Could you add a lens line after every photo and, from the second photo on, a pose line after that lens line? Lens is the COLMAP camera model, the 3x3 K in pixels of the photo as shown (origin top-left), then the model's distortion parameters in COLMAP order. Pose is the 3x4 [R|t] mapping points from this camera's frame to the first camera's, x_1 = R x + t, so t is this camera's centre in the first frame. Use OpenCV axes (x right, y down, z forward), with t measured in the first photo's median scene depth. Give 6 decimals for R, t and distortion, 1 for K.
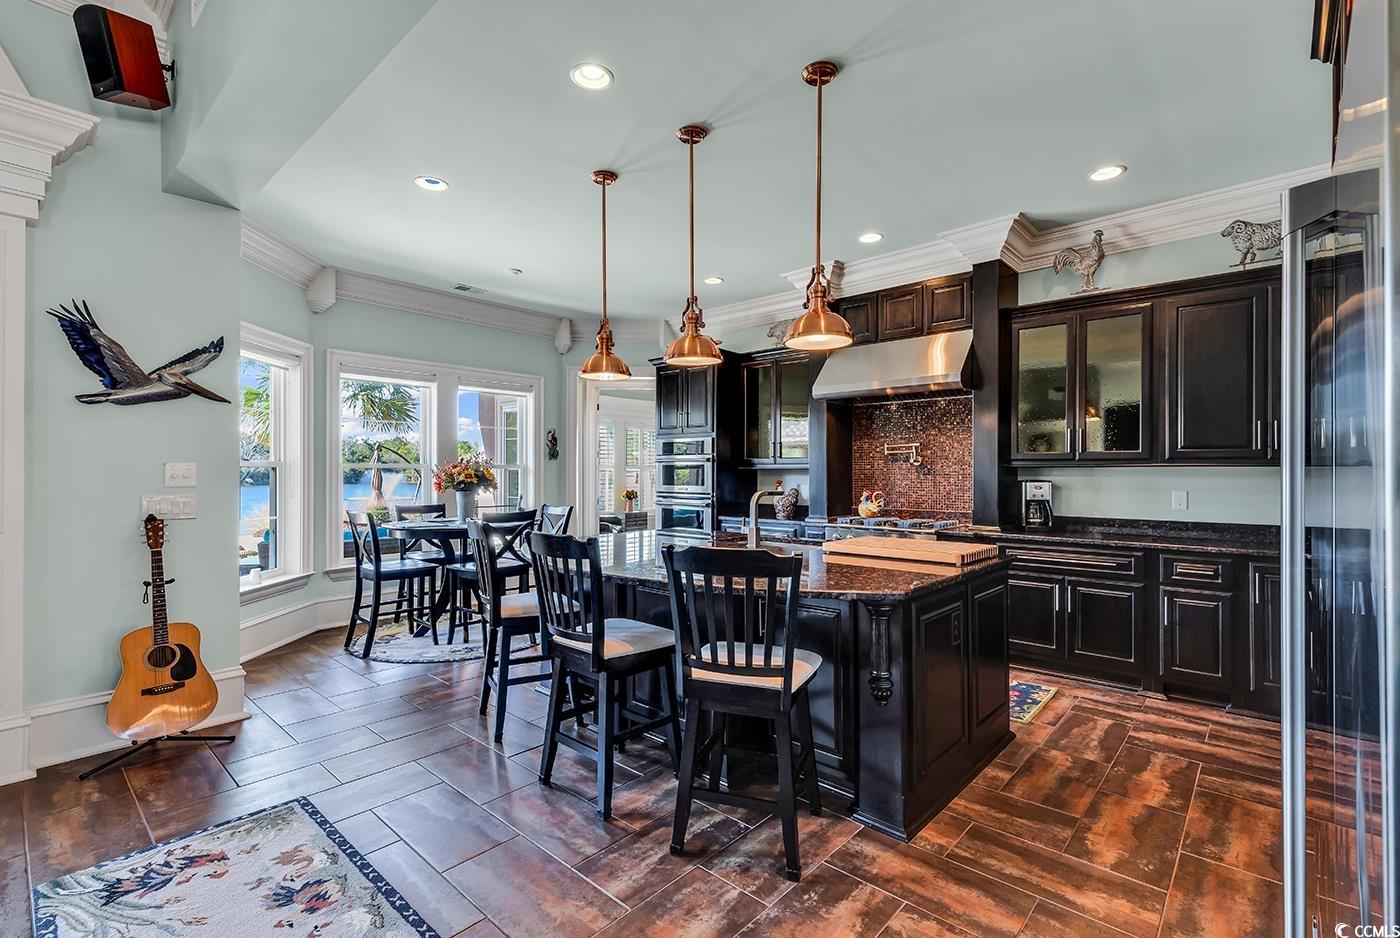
lens RADIAL K [[634.2, 0, 701.7], [0, 634.2, 470.4], [0, 0, 1]] dist [0.000113, -0.000064]
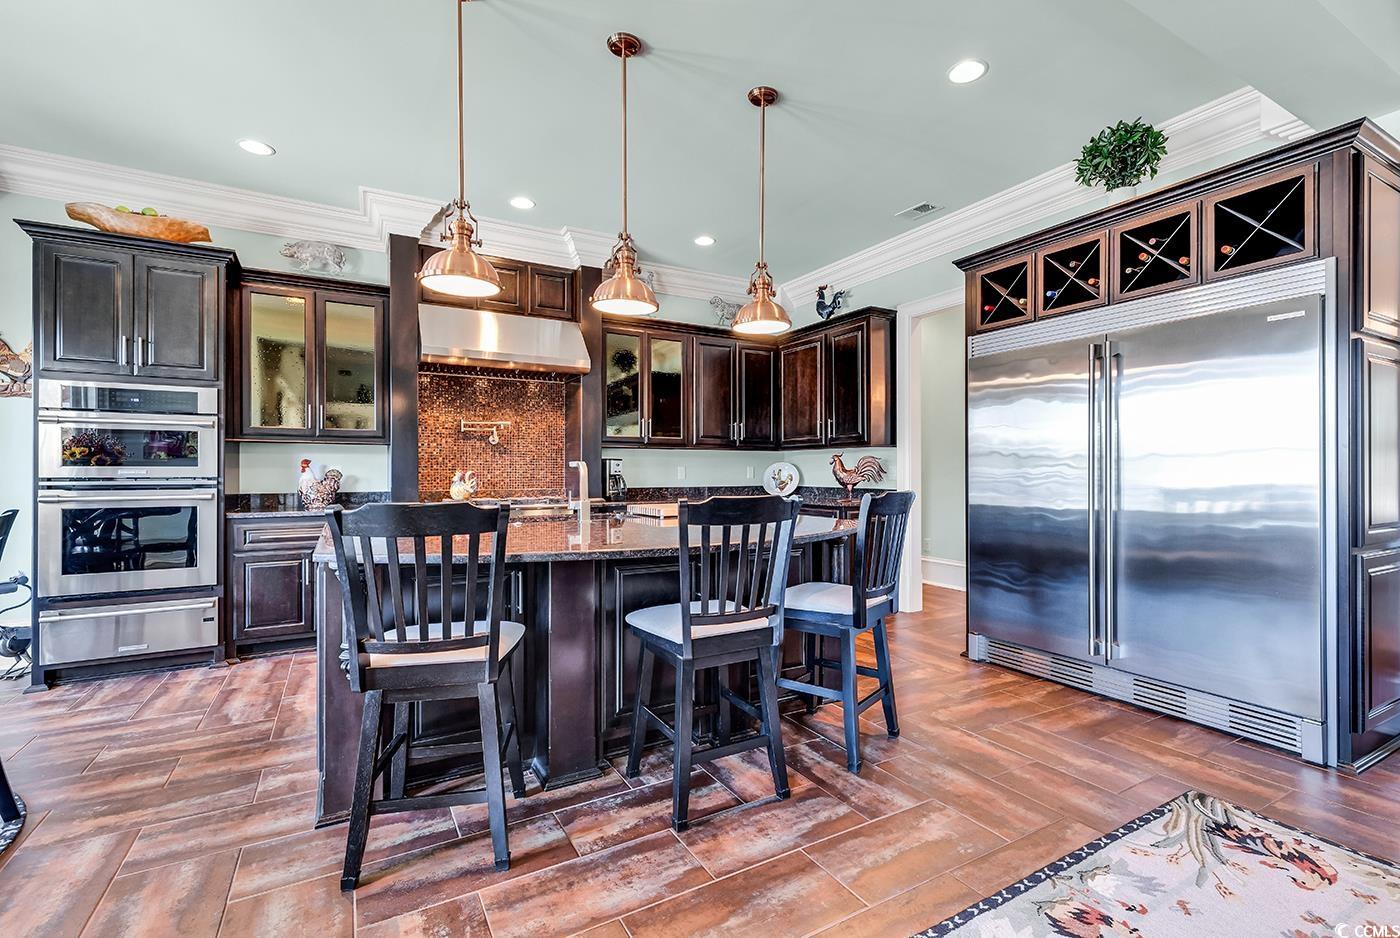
lens RADIAL K [[634.2, 0, 701.7], [0, 634.2, 470.4], [0, 0, 1]] dist [0.000113, -0.000064]
pose [[0.303855, -0.000895, 0.952718, -0.515143], [-0.001375, 0.999998, 0.001378, 0.031976], [-0.952717, -0.001729, 0.303853, 0.410505]]
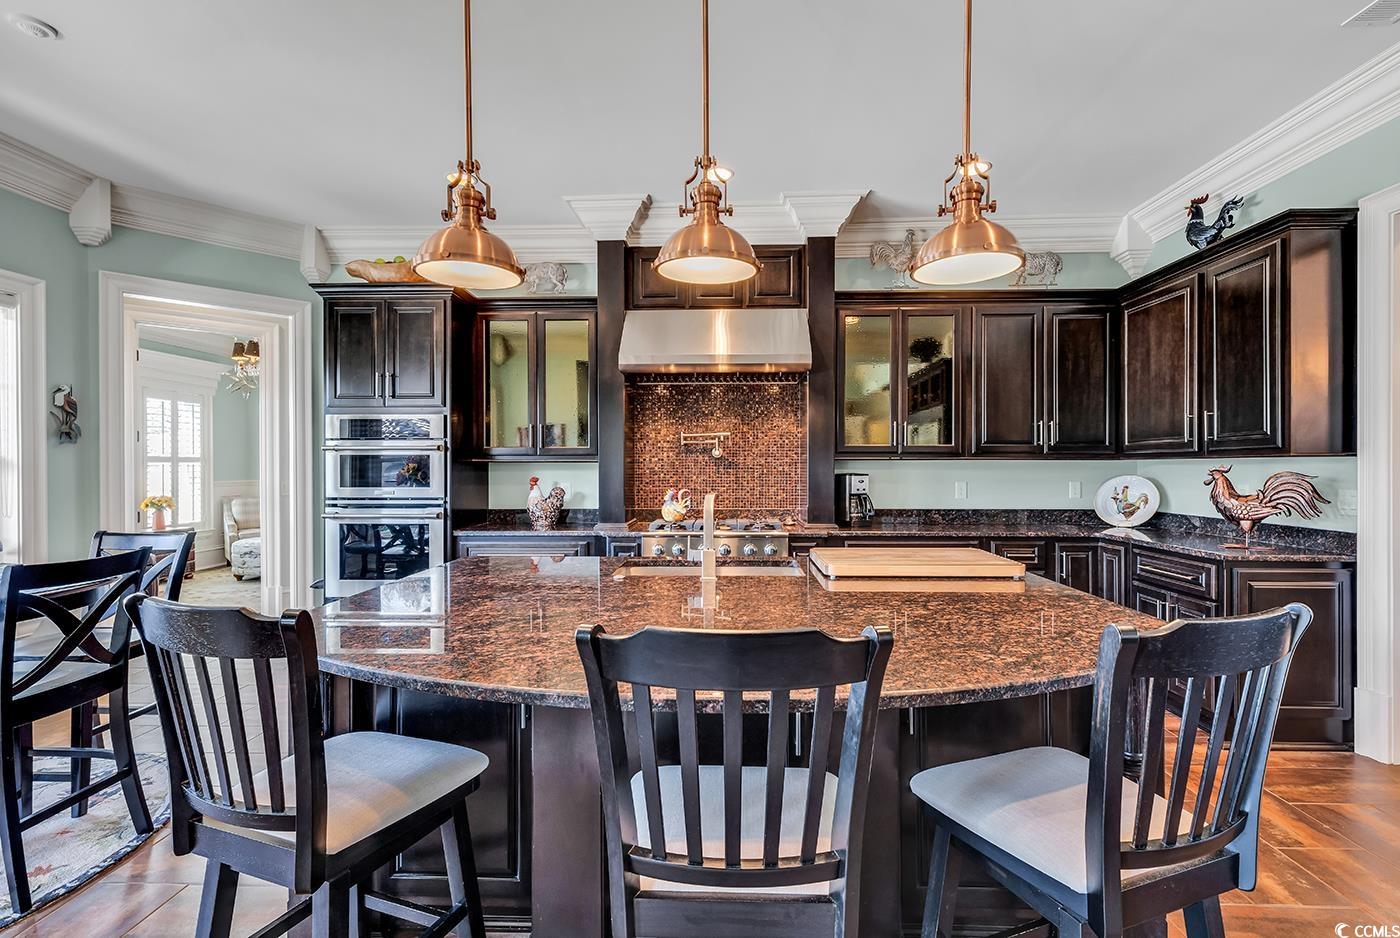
lens RADIAL K [[625.8, 0, 700.0], [0, 625.8, 469.0], [0, 0, 1]] dist [0.008019, 0.000063]
pose [[0.761209, -0.005093, 0.648487, -0.245240], [0.001310, 0.999979, 0.006316, 0.001891], [-0.648505, -0.003959, 0.761200, 0.372461]]
